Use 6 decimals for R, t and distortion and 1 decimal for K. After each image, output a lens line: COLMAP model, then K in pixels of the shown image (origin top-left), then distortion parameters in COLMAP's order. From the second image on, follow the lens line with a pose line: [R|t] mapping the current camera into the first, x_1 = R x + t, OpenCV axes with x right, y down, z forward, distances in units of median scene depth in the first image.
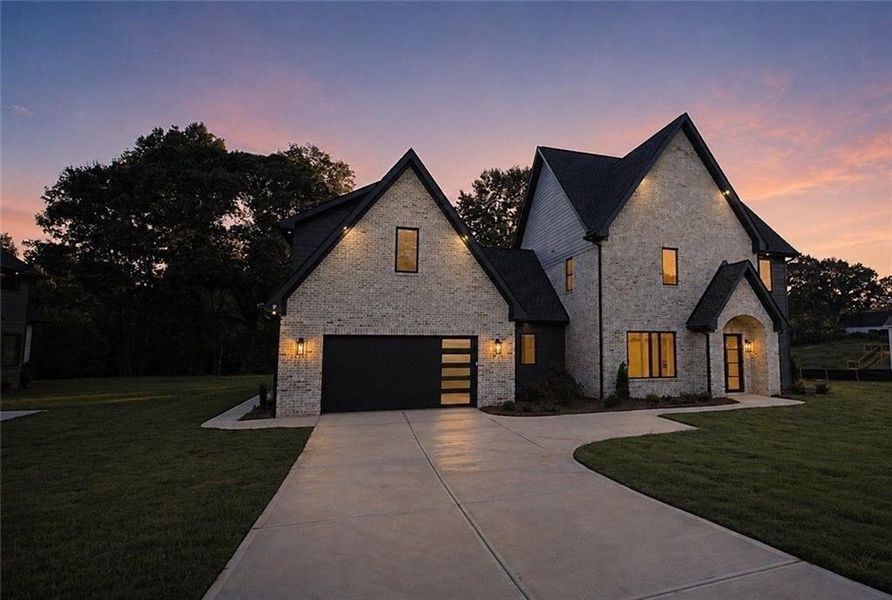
lens RADIAL K [[475.7, 0, 537.4], [0, 475.7, 297.2], [0, 0, 1]] dist [-0.013025, 0.004839]
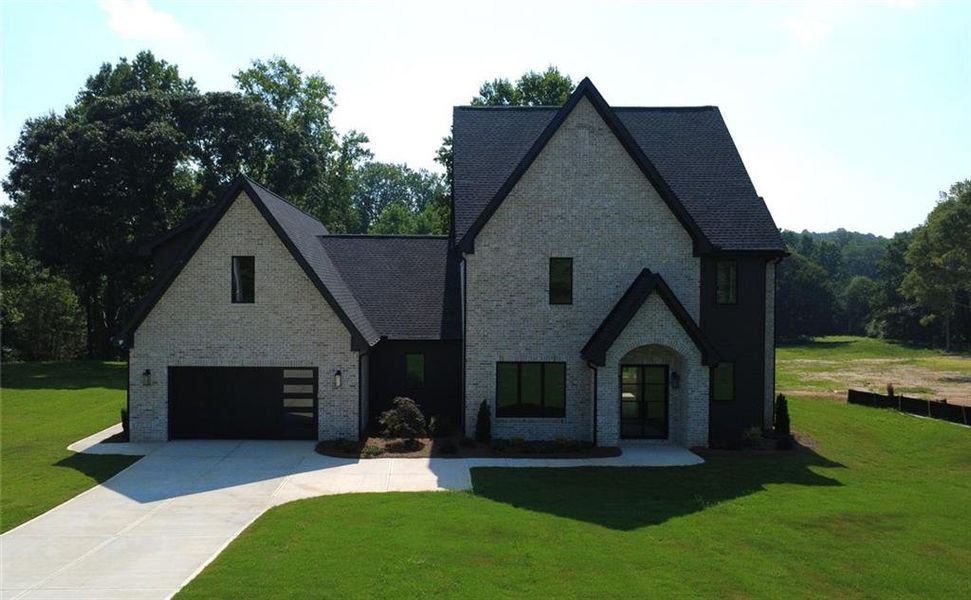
lens RADIAL K [[773.7, 0, 455.2], [0, 773.7, 299.4], [0, 0, 1]] dist [0.004951, -0.010395]
pose [[0.943312, 0.010976, -0.331727, 0.567625], [0.027393, 0.993469, 0.110768, -0.190645], [0.330776, -0.113576, 0.936850, -0.296446]]
